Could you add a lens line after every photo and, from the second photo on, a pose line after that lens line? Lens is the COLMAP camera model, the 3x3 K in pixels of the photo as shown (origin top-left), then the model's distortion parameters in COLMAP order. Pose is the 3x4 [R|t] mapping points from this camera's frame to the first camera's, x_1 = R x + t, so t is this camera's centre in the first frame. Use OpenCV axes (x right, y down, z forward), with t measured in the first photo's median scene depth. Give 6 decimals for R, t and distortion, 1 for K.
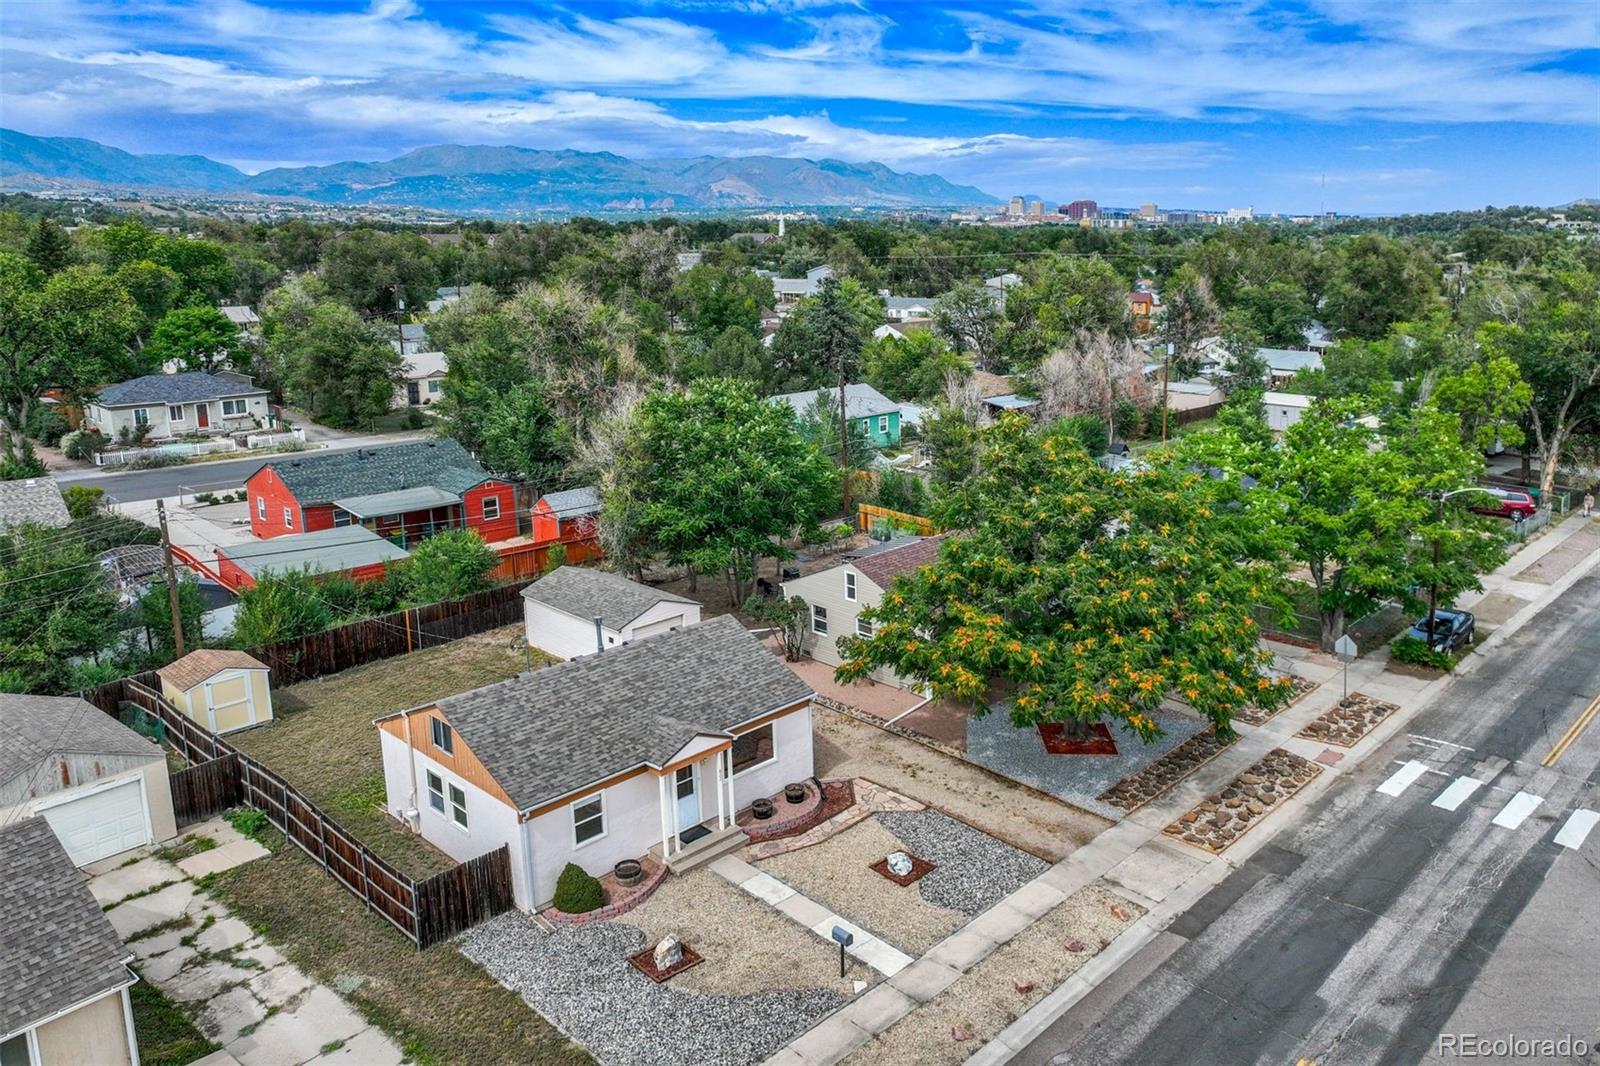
lens RADIAL K [[1171.8, 0, 896.2], [0, 1171.8, 472.1], [0, 0, 1]] dist [0.006077, 0.005767]
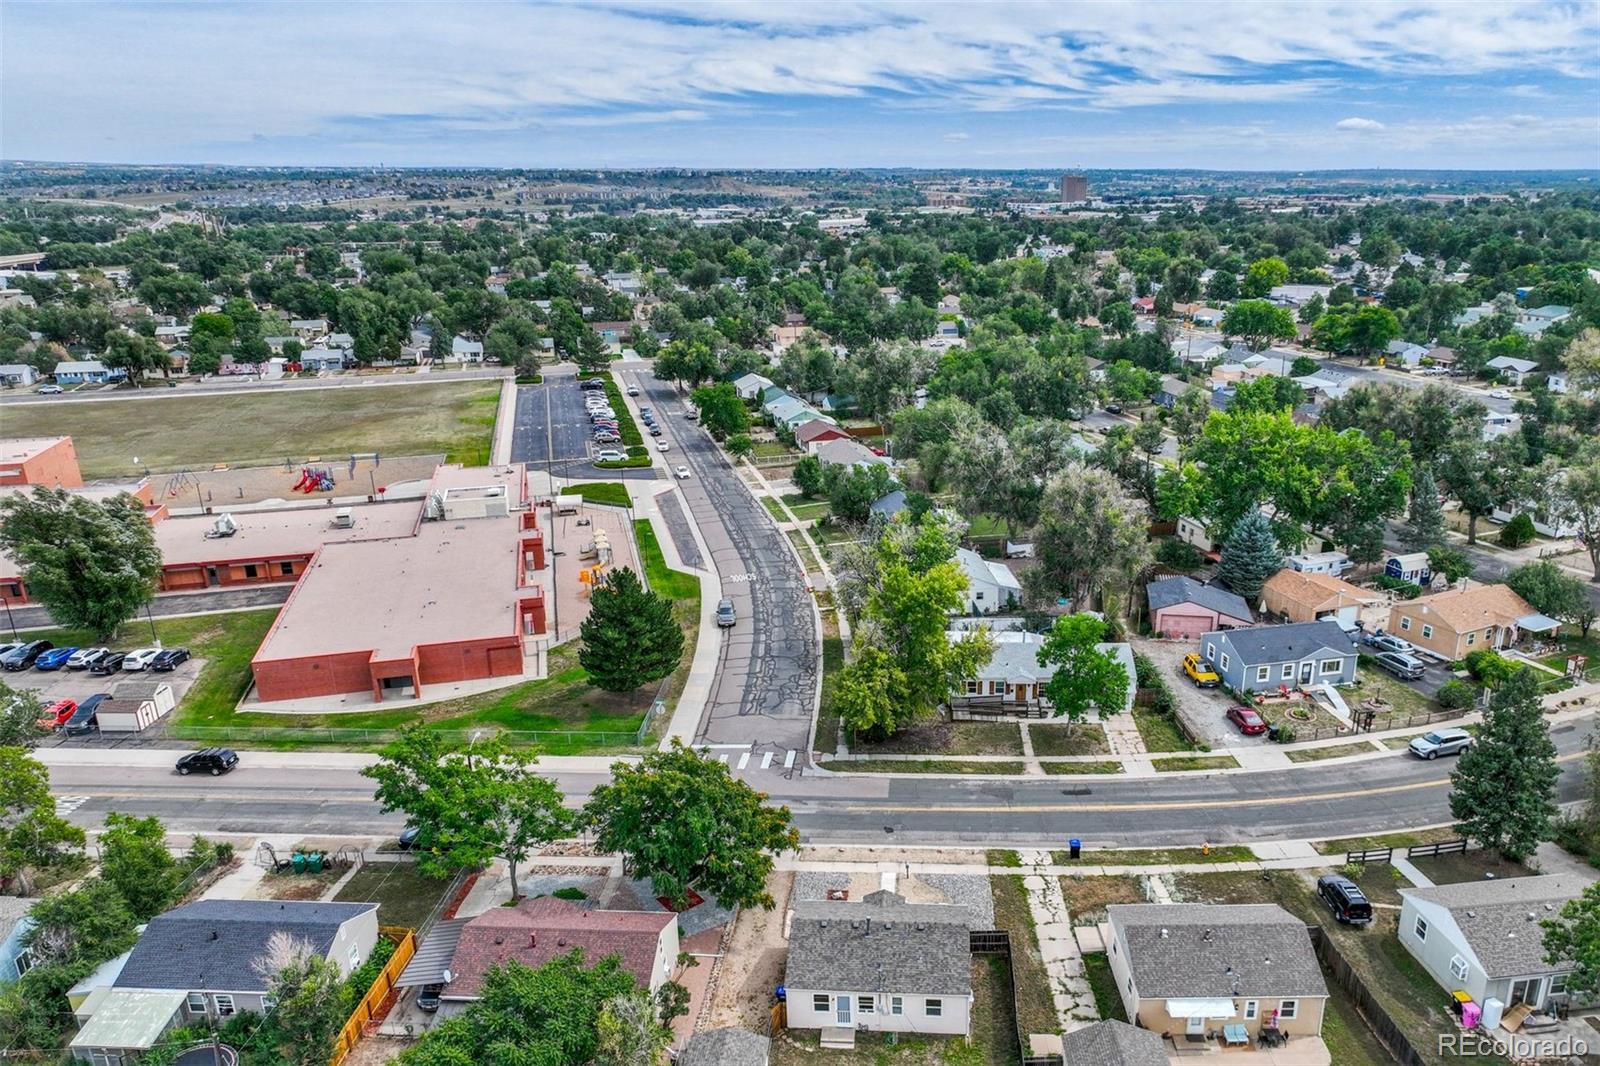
lens RADIAL K [[1166.7, 0, 853.0], [0, 1166.7, 567.0], [0, 0, 1]] dist [0.002255, 0.013054]
pose [[-0.616286, -0.249909, 0.746818, -1.630675], [0.170174, 0.883648, 0.436126, -1.295020], [-0.768917, 0.395868, -0.502052, 1.911190]]
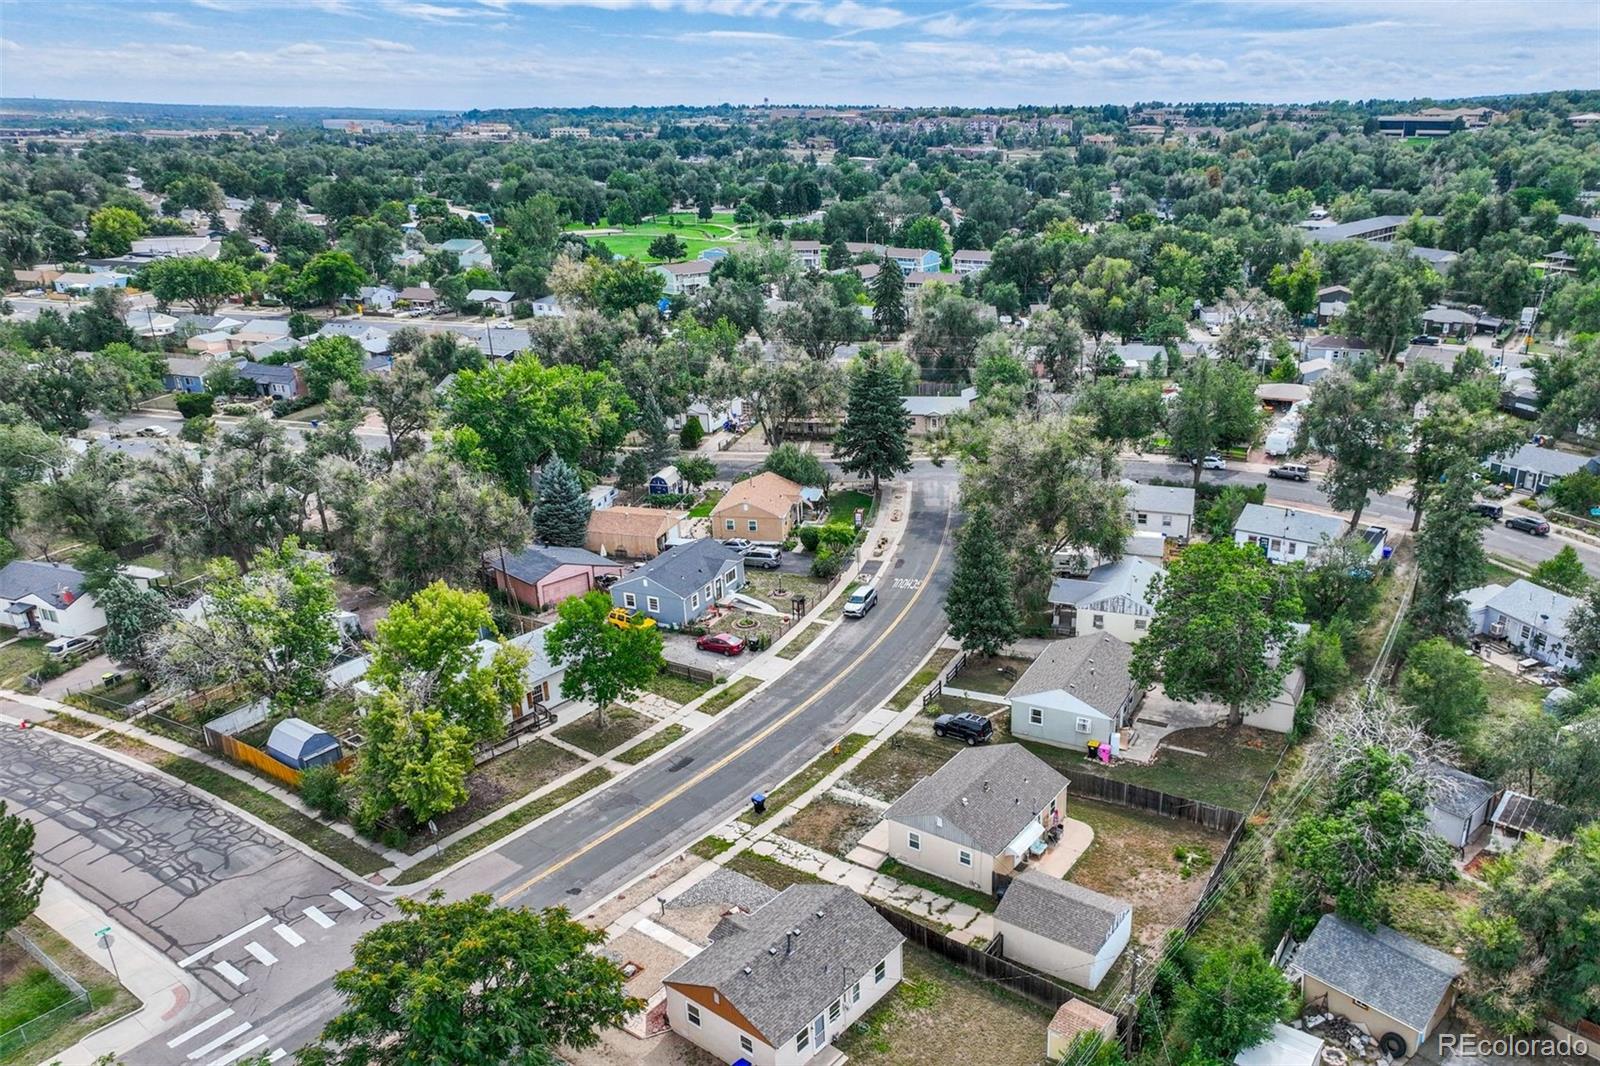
lens RADIAL K [[1205.4, 0, 955.9], [0, 1205.4, 536.5], [0, 0, 1]] dist [-0.000312, 0.009530]
pose [[-0.992667, 0.025918, -0.118070, -0.330885], [-0.039622, 0.853020, 0.520372, -1.415345], [0.114203, 0.521234, -0.845738, 2.440775]]
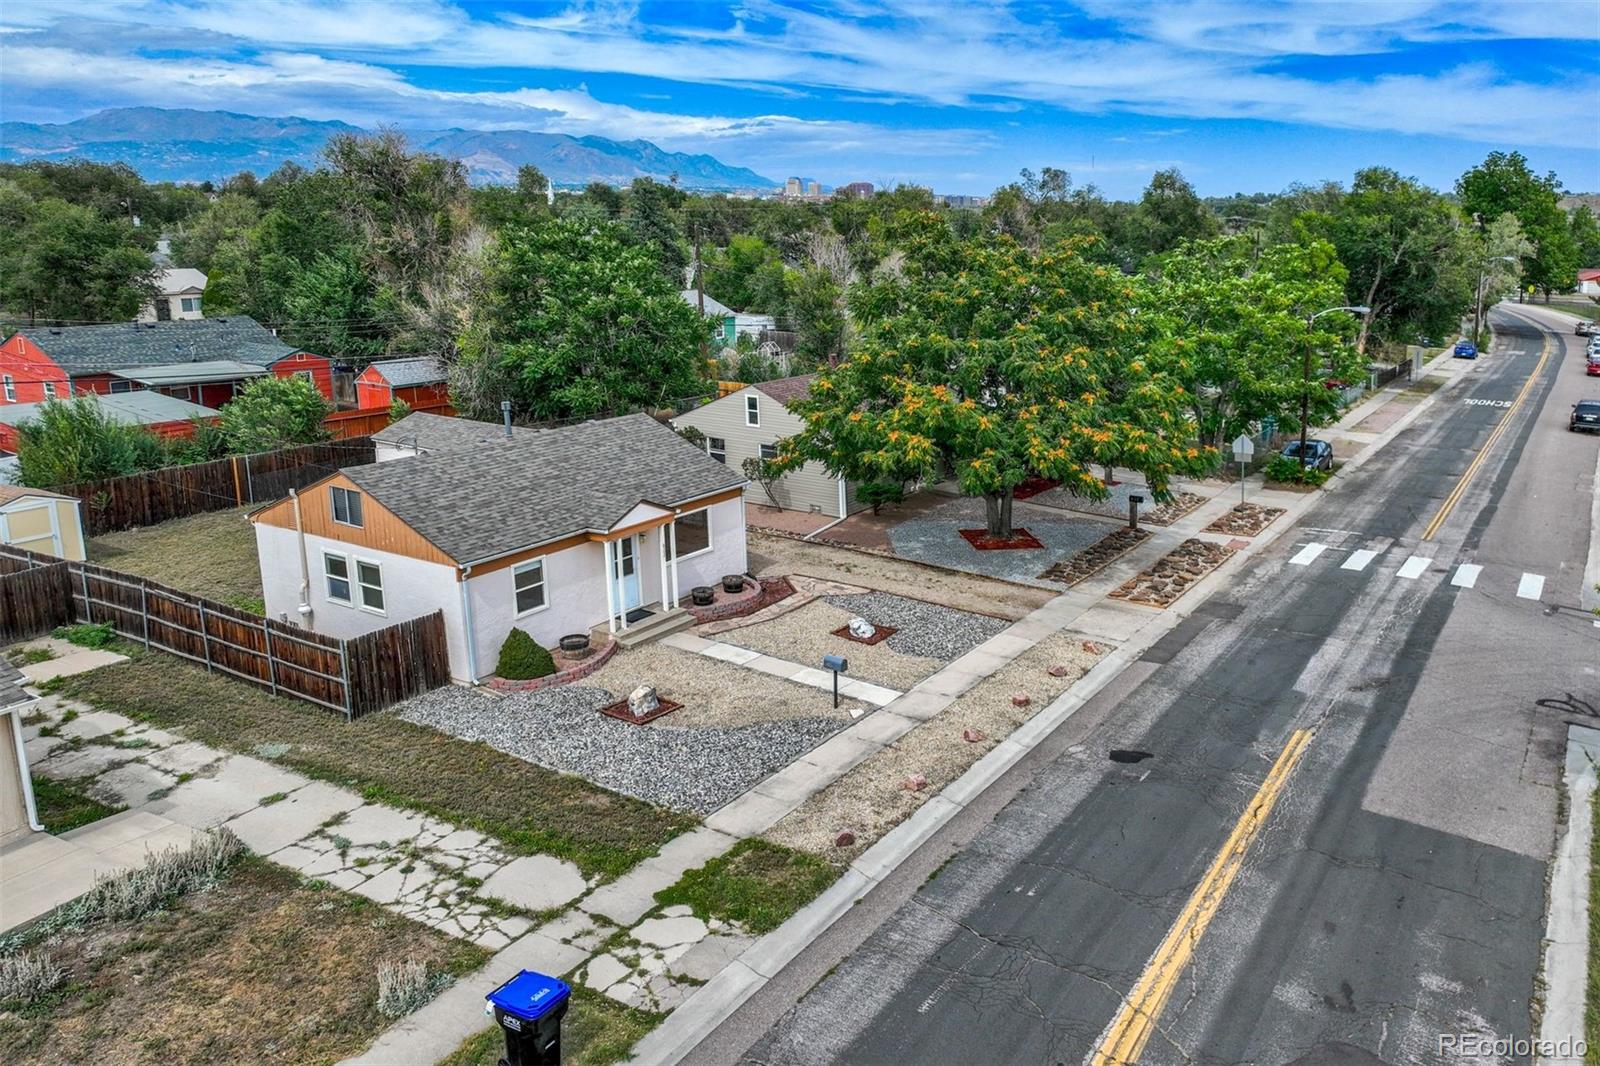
lens RADIAL K [[1186.0, 0, 927.4], [0, 1186.0, 475.6], [0, 0, 1]] dist [0.007224, 0.004013]
pose [[0.977776, -0.032127, 0.207177, -0.142077], [0.029352, 0.999434, 0.016457, 0.194609], [-0.207589, -0.010010, 0.978165, 0.038406]]
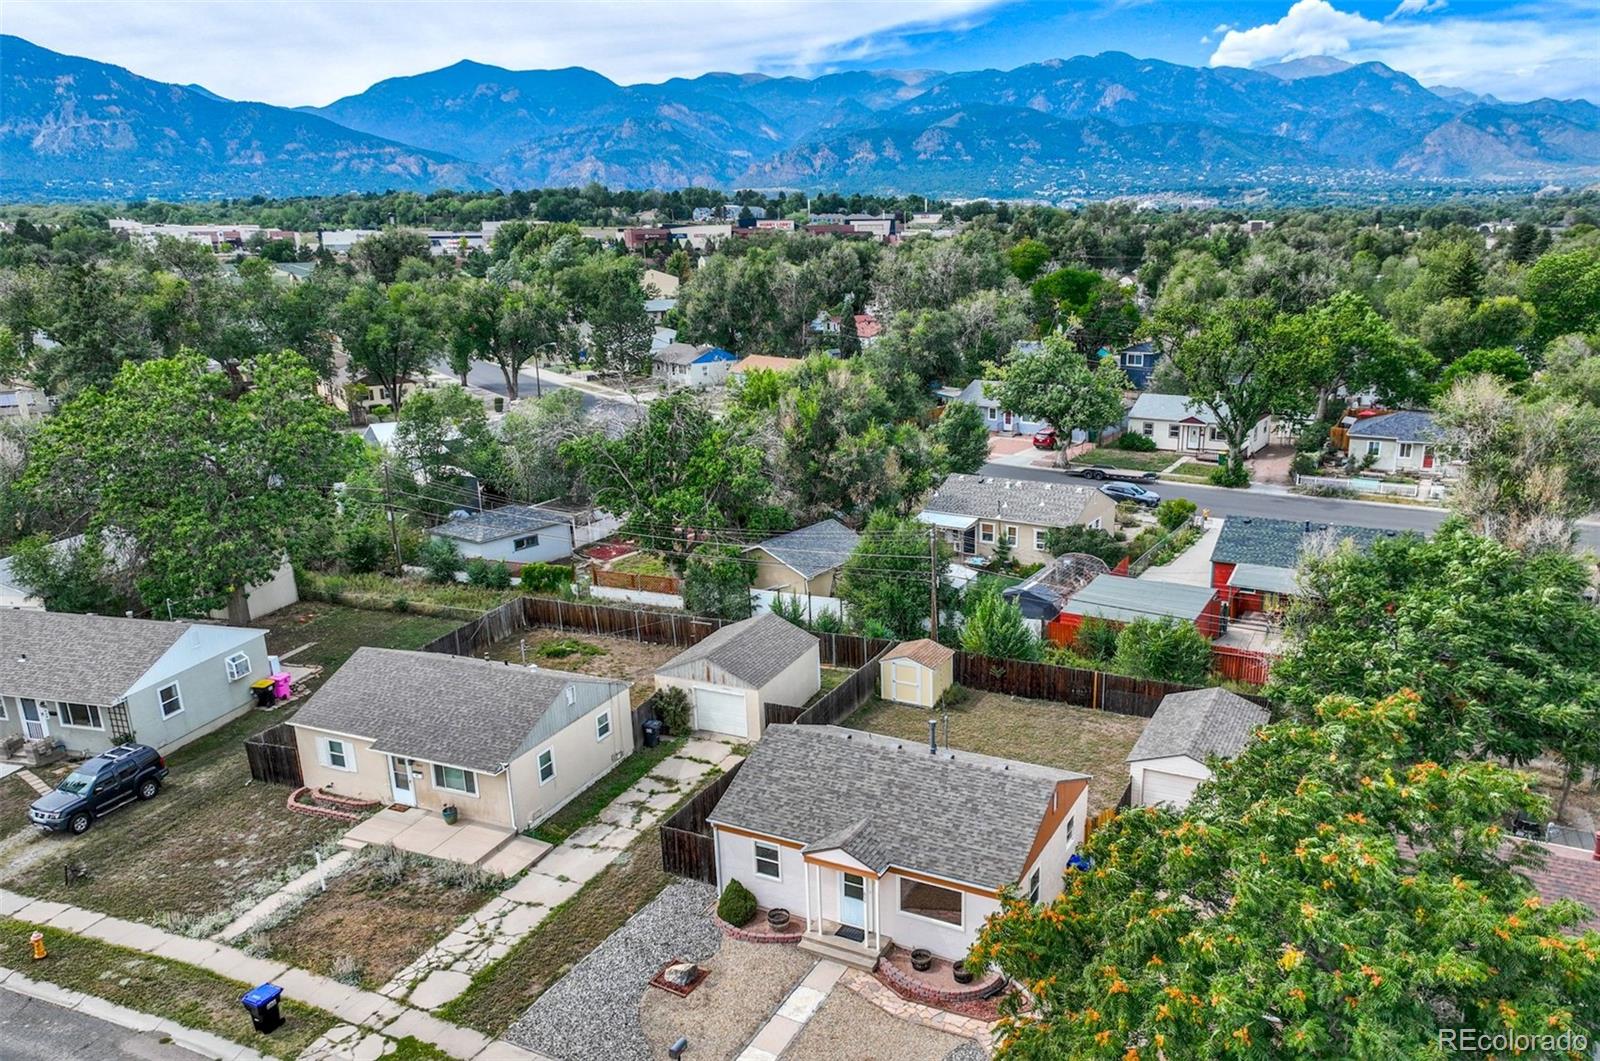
lens RADIAL K [[1166.7, 0, 853.0], [0, 1166.7, 564.5], [0, 0, 1]] dist [0.002255, 0.013054]
pose [[0.263452, 0.258555, -0.929377, 0.755039], [-0.182512, 0.959372, 0.215163, -0.253268], [0.947250, 0.112938, 0.299938, 0.658873]]
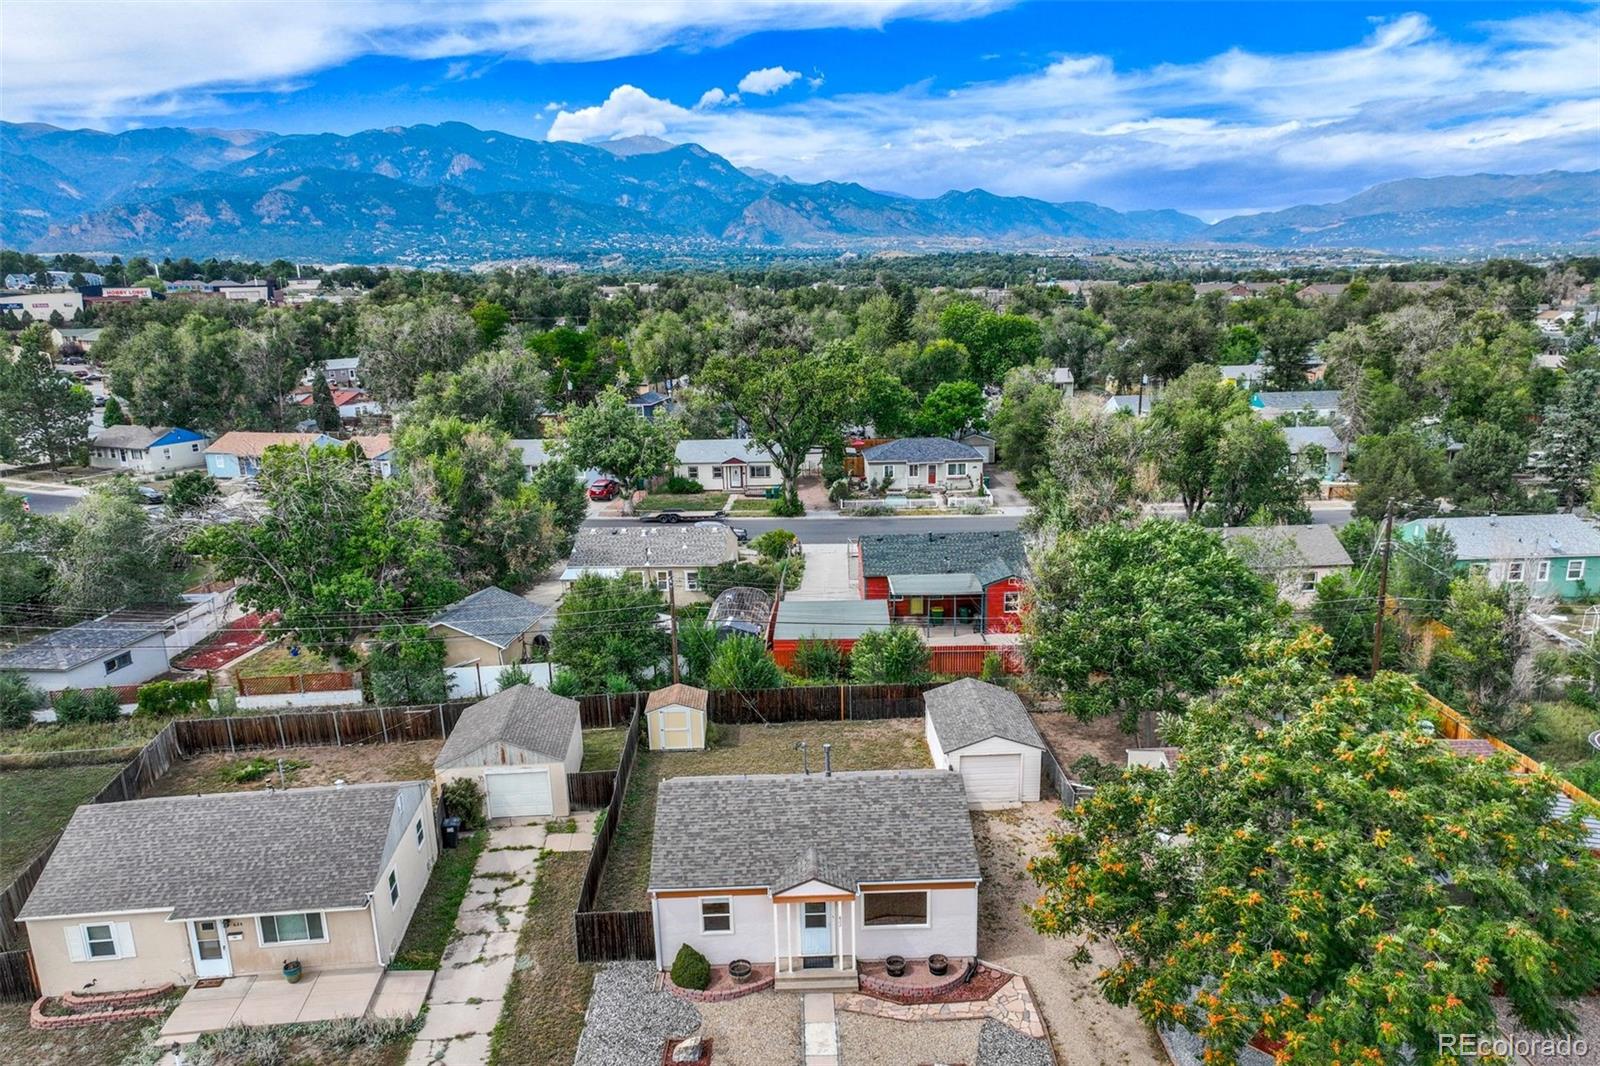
lens RADIAL K [[1137.5, 0, 801.6], [0, 1137.5, 570.6], [0, 0, 1]] dist [-0.002498, 0.020693]
pose [[0.679597, 0.158718, -0.716210, 0.535338], [-0.120202, 0.987211, 0.104717, -0.167514], [0.723671, 0.014924, 0.689984, 0.255162]]
